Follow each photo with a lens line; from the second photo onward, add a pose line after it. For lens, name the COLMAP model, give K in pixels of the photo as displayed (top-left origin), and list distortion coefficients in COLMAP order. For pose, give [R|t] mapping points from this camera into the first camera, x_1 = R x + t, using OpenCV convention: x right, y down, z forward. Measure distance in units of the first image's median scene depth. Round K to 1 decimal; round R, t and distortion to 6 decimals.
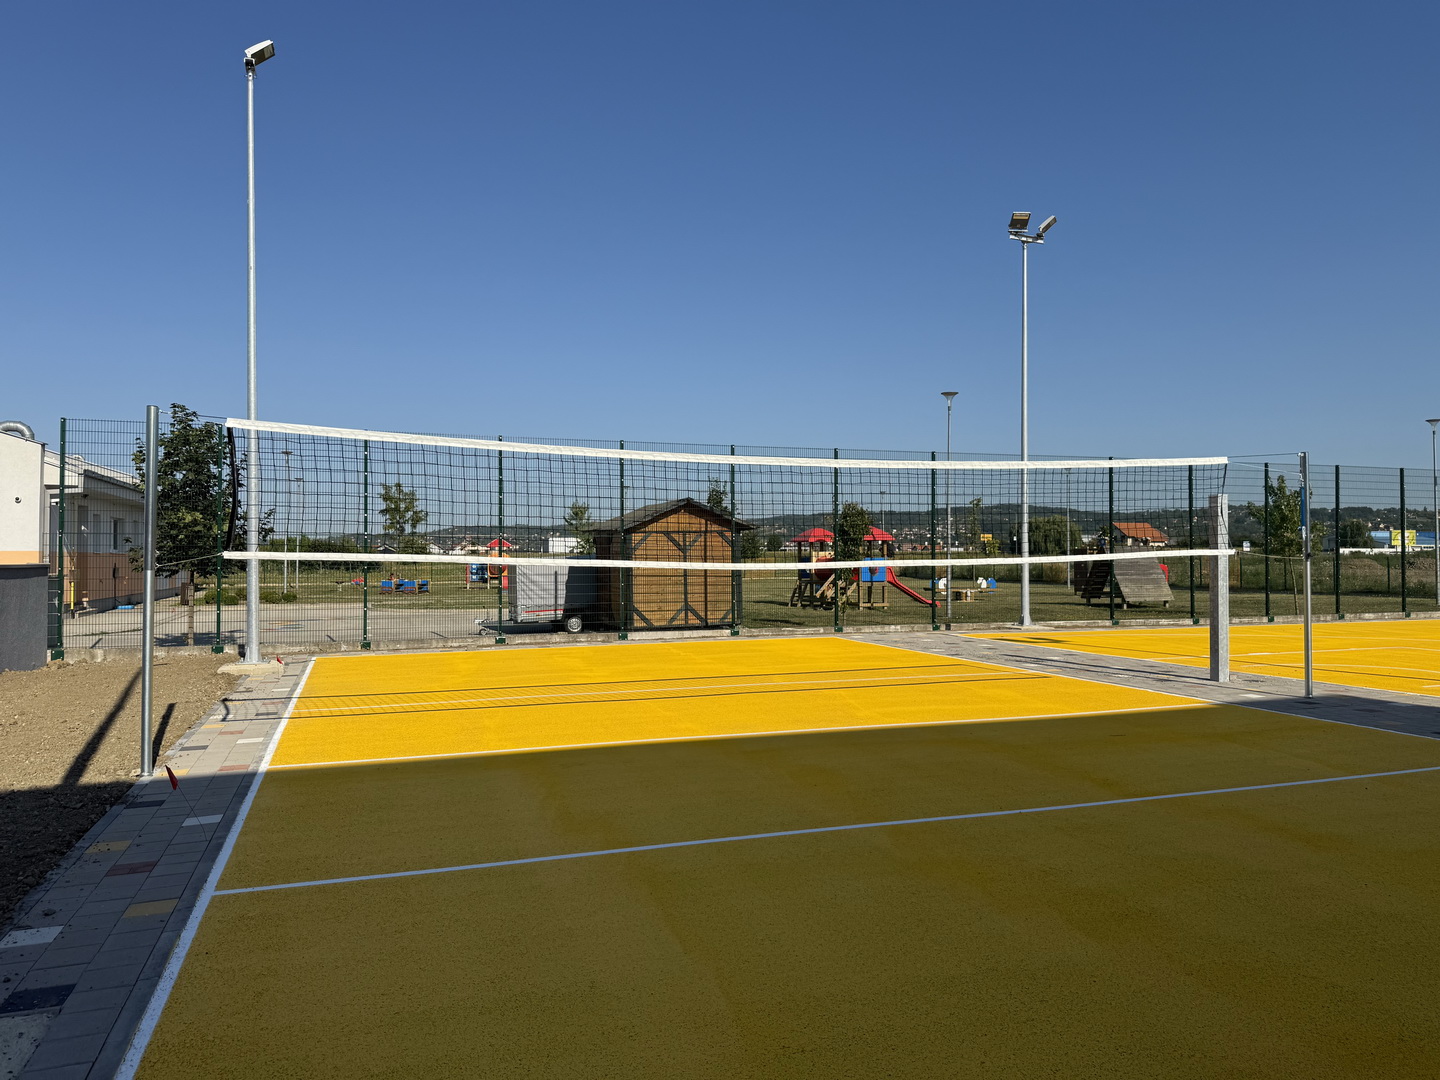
lens RADIAL K [[1004.1, 0, 720.0], [0, 1004.1, 540.0], [0, 0, 1]] dist [0.166113, -0.261922]
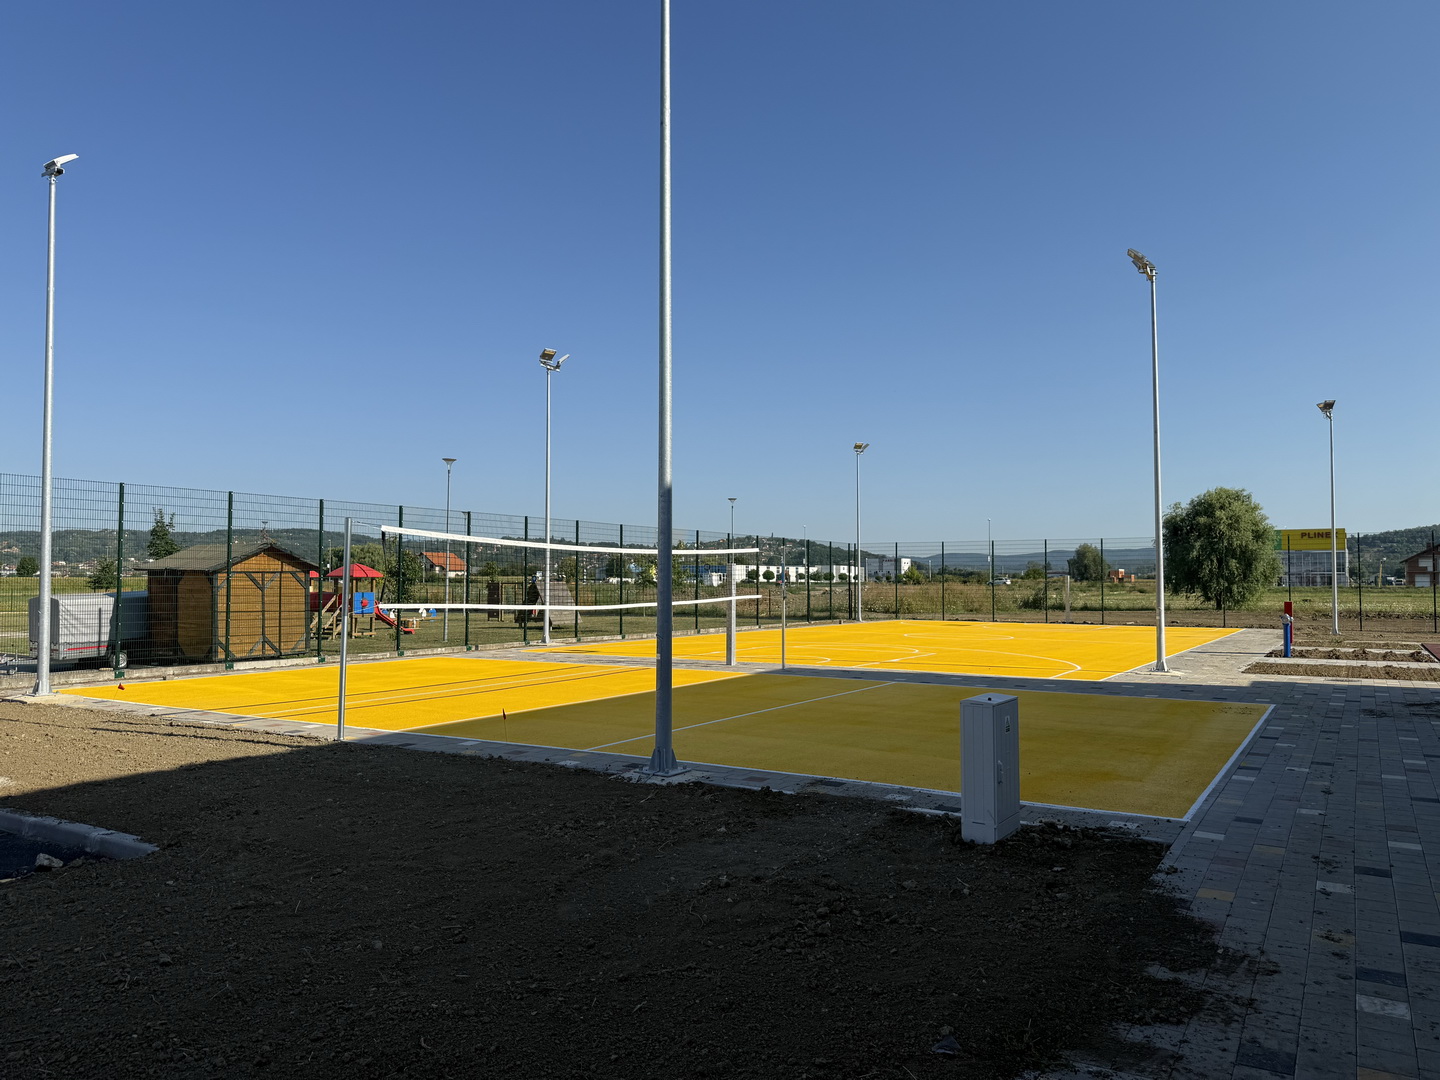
lens RADIAL K [[1004.1, 0, 720.0], [0, 1004.1, 540.0], [0, 0, 1]] dist [0.166113, -0.261922]
pose [[0.783269, 0.031899, 0.620864, -0.348224], [-0.015870, 0.999383, -0.031325, -0.016154], [-0.621480, 0.014683, 0.783292, -0.212693]]
